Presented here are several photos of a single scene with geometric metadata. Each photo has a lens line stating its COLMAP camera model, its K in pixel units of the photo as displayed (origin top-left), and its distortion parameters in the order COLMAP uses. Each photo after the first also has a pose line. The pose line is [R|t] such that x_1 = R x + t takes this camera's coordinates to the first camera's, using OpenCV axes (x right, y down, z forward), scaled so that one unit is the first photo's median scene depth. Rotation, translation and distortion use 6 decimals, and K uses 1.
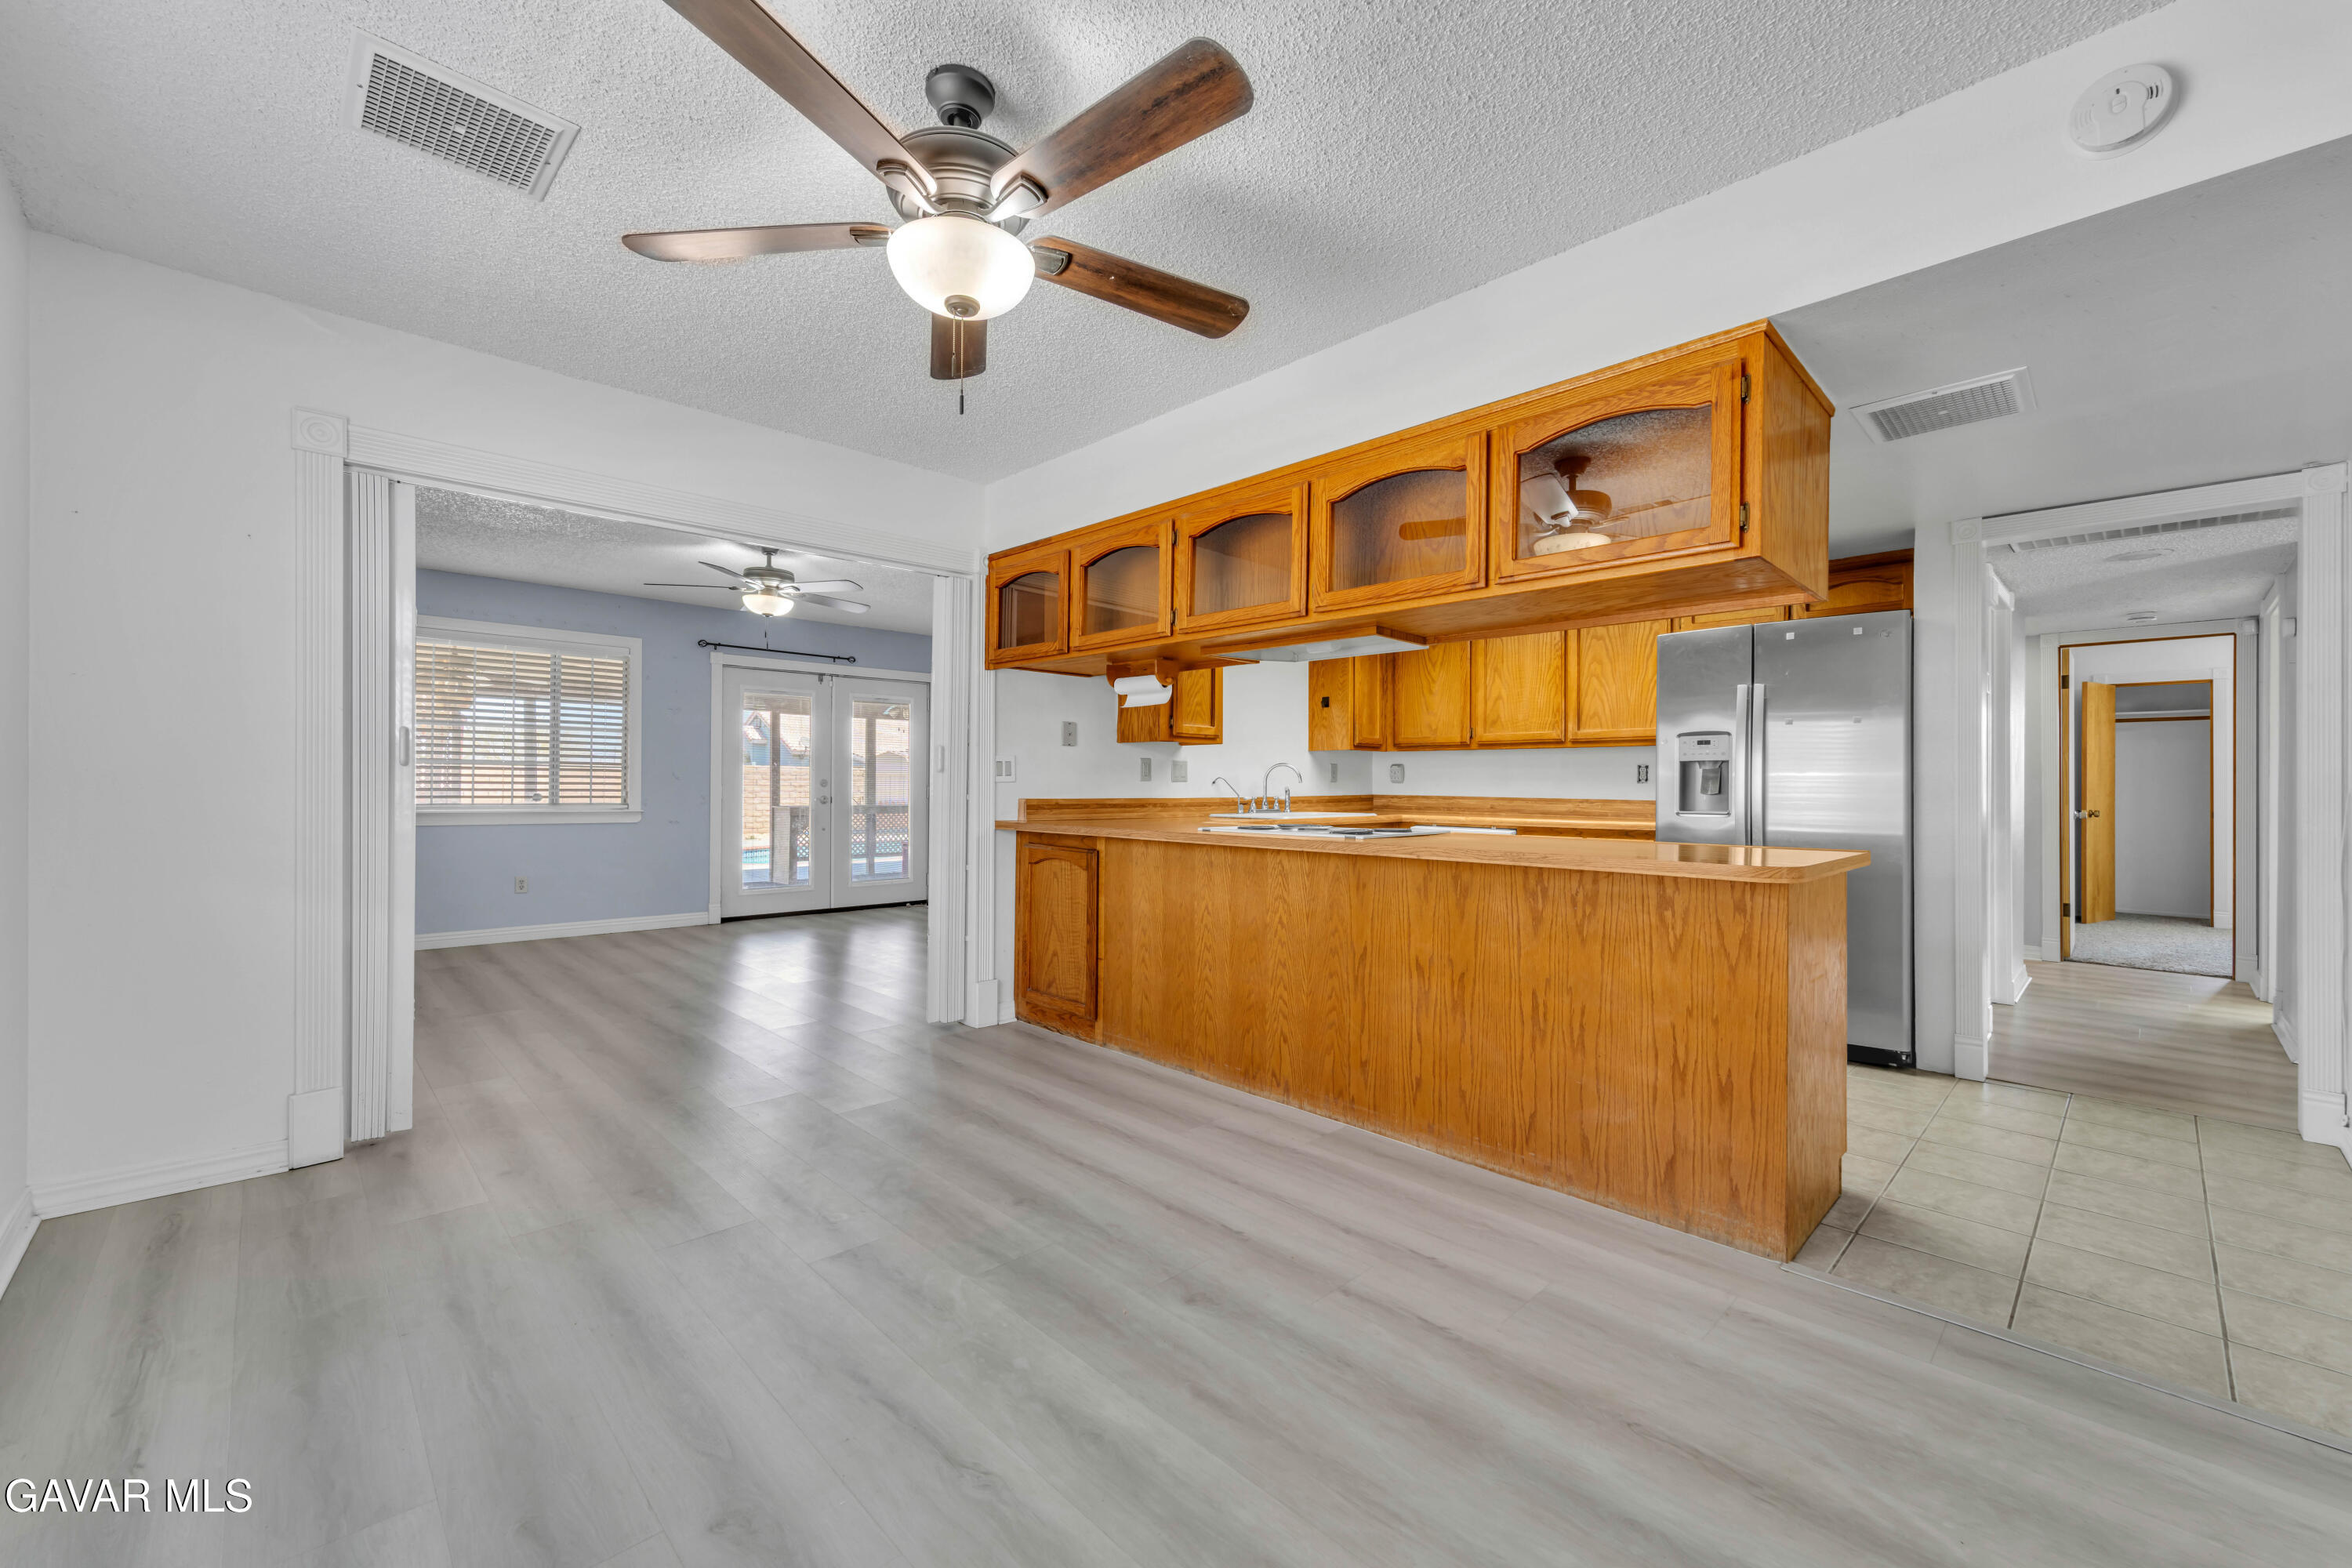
lens RADIAL K [[945.9, 0, 1175.3], [0, 945.9, 786.5], [0, 0, 1]] dist [0.002407, -0.001528]
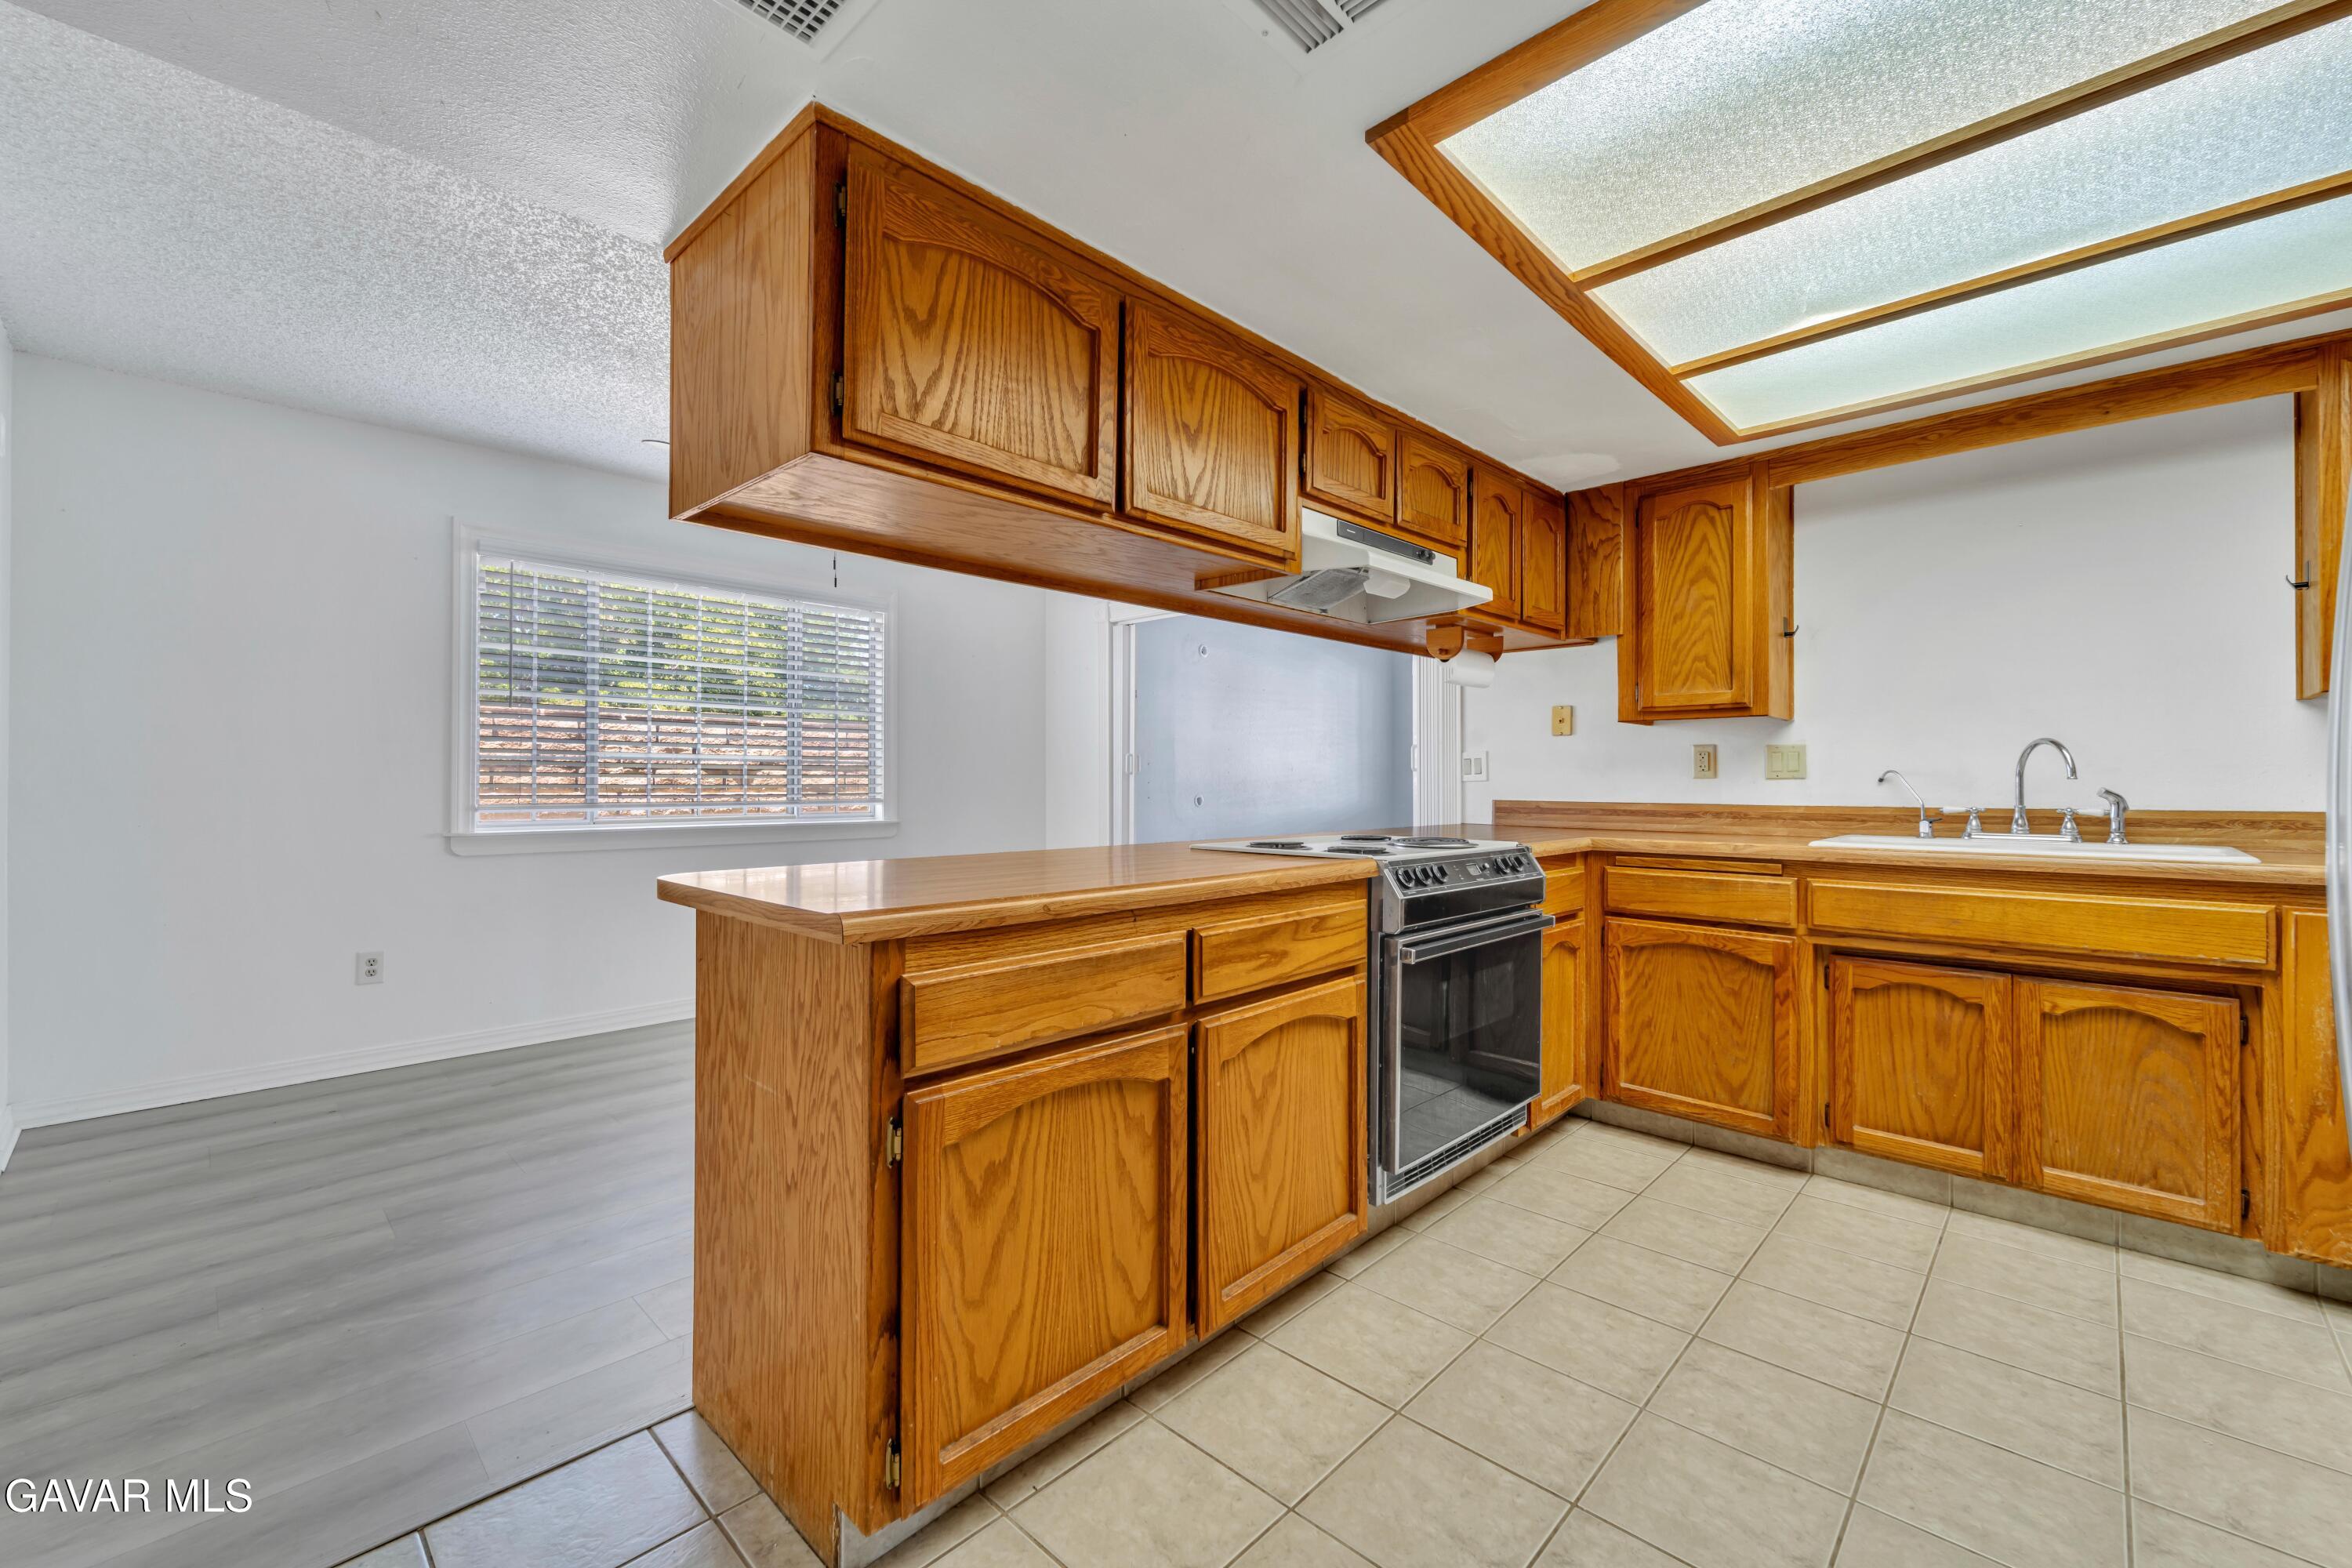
lens RADIAL K [[945.9, 0, 1185.4], [0, 945.9, 772.8], [0, 0, 1]] dist [0.002407, -0.001528]
pose [[0.050563, -0.013773, -0.998626, 0.796904], [-0.004562, 0.999891, -0.014022, 0.002063], [0.998710, 0.005265, 0.050495, 0.743129]]
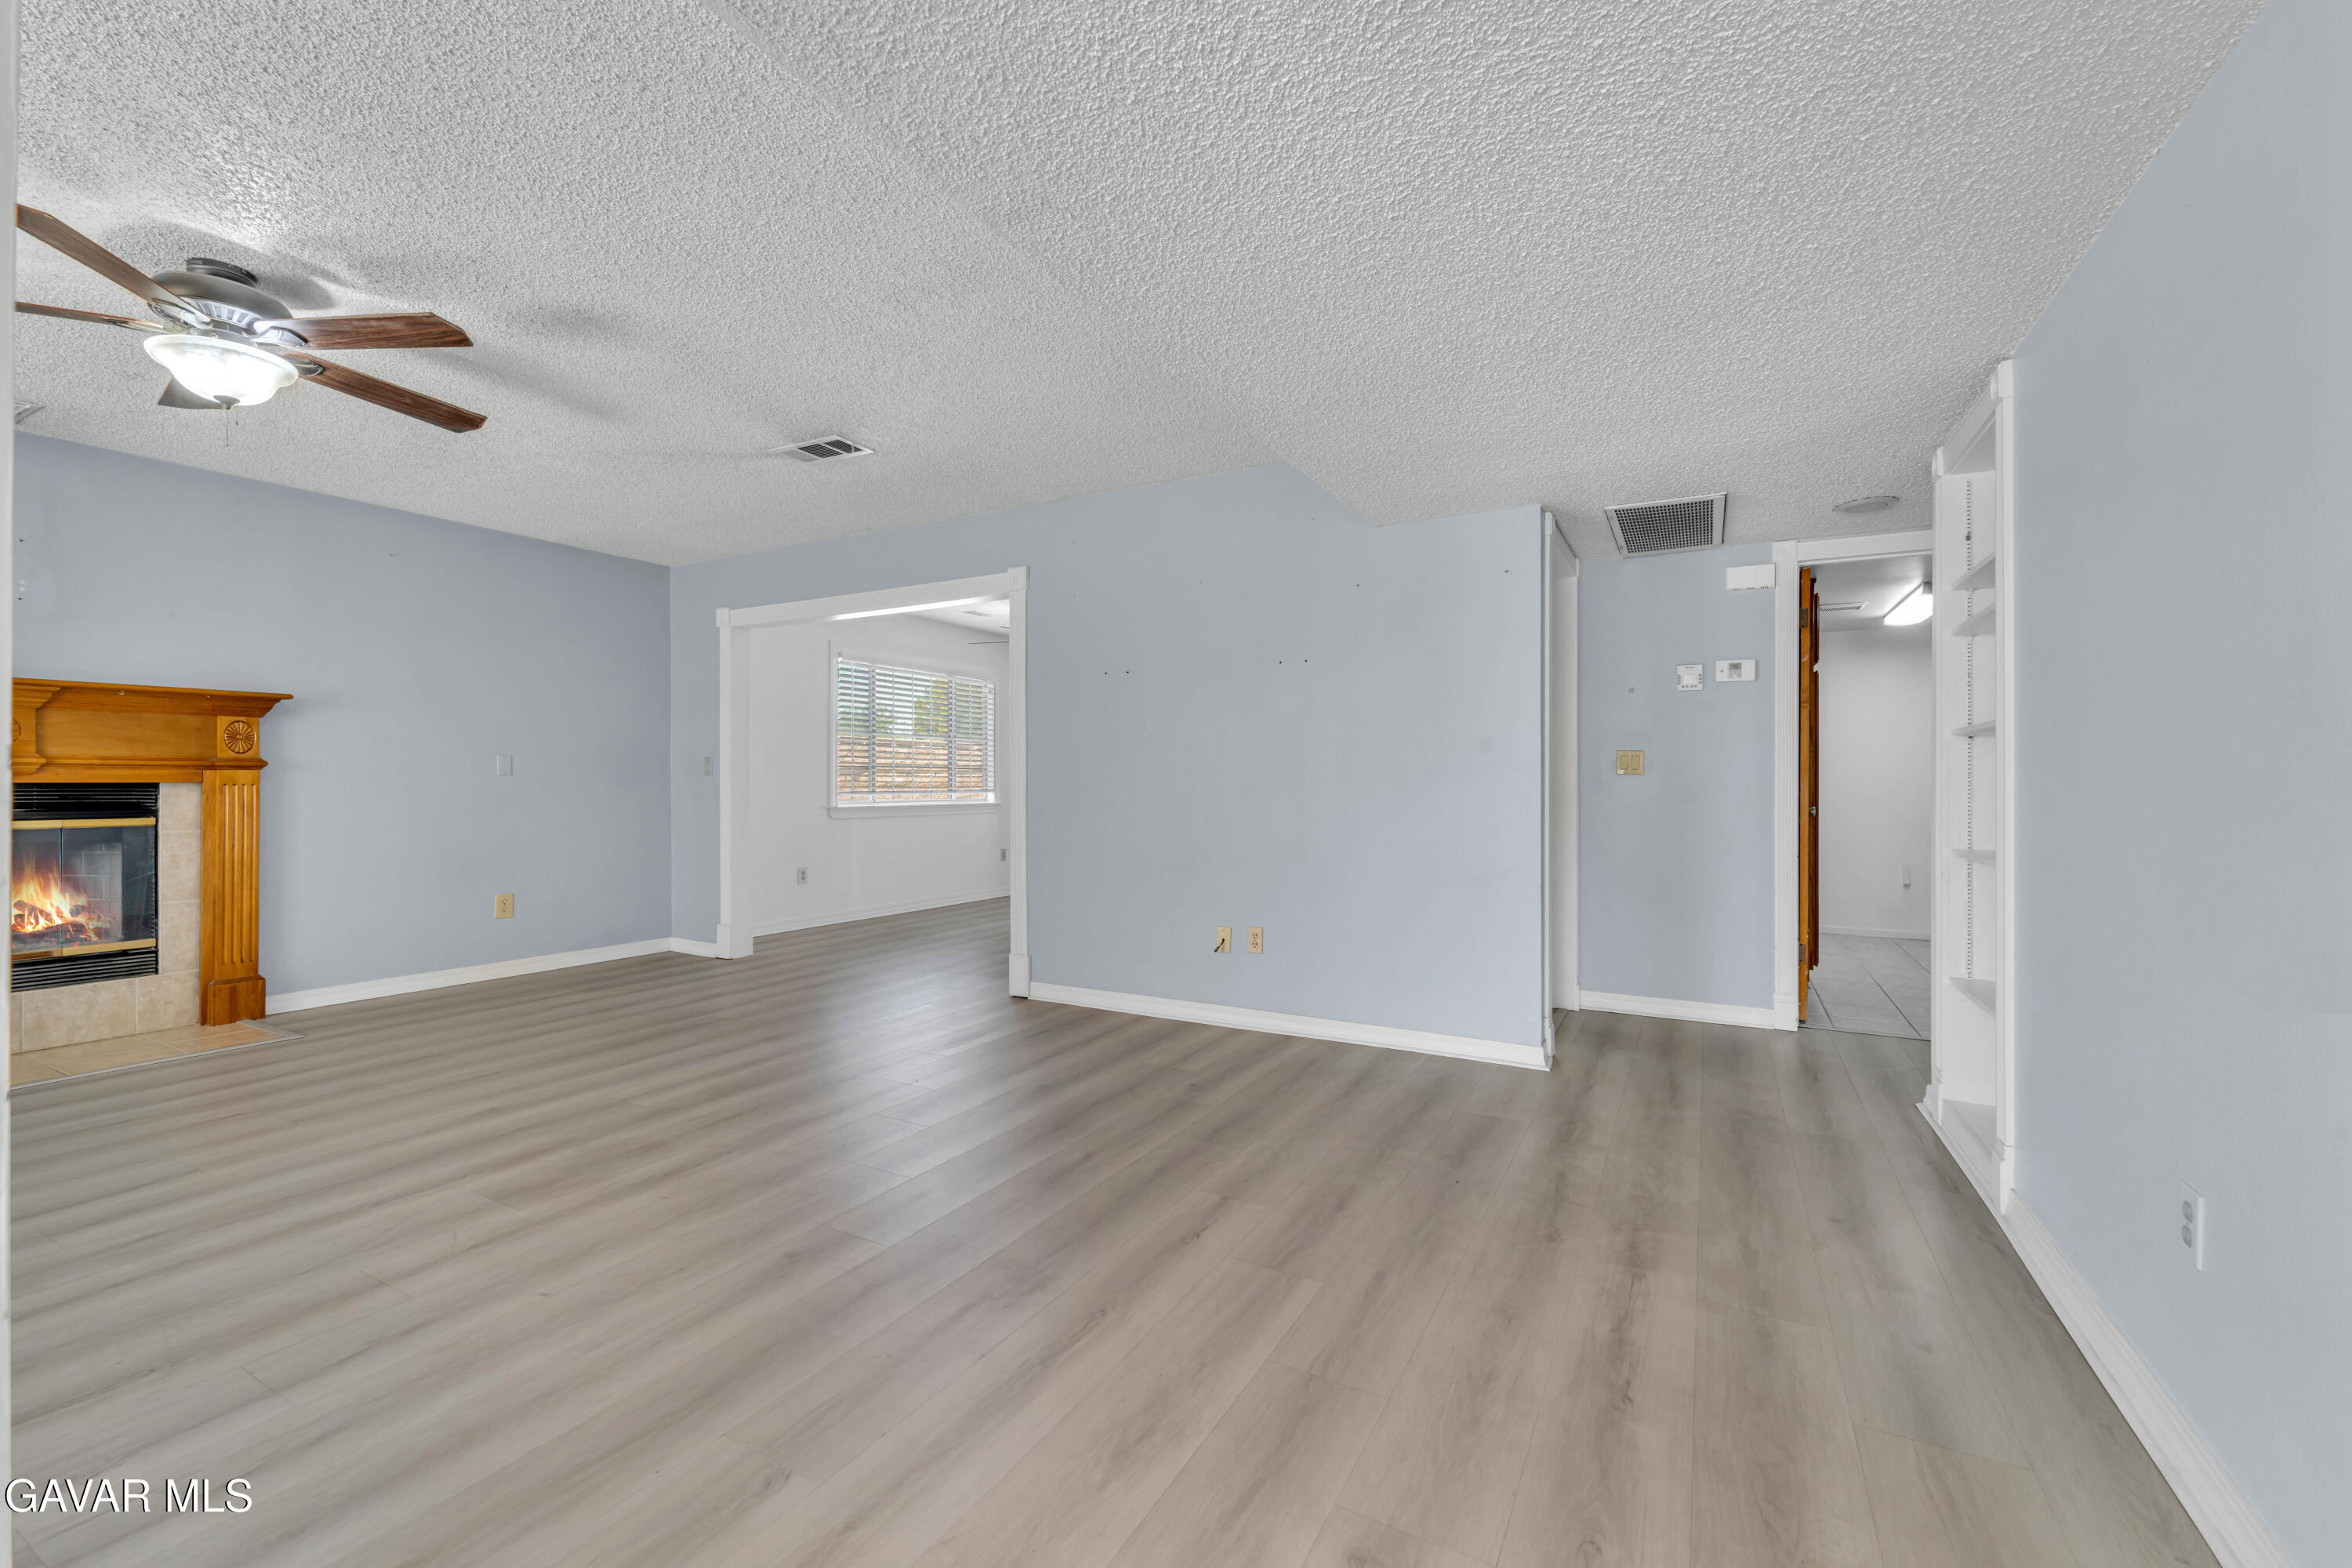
lens RADIAL K [[945.9, 0, 1197.7], [0, 945.9, 777.8], [0, 0, 1]] dist [0.002407, -0.001528]
pose [[0.305927, -0.012509, -0.951973, 1.708313], [0.003762, 0.999922, -0.011930, 0.022257], [0.952048, 0.000069, 0.305950, 0.185949]]
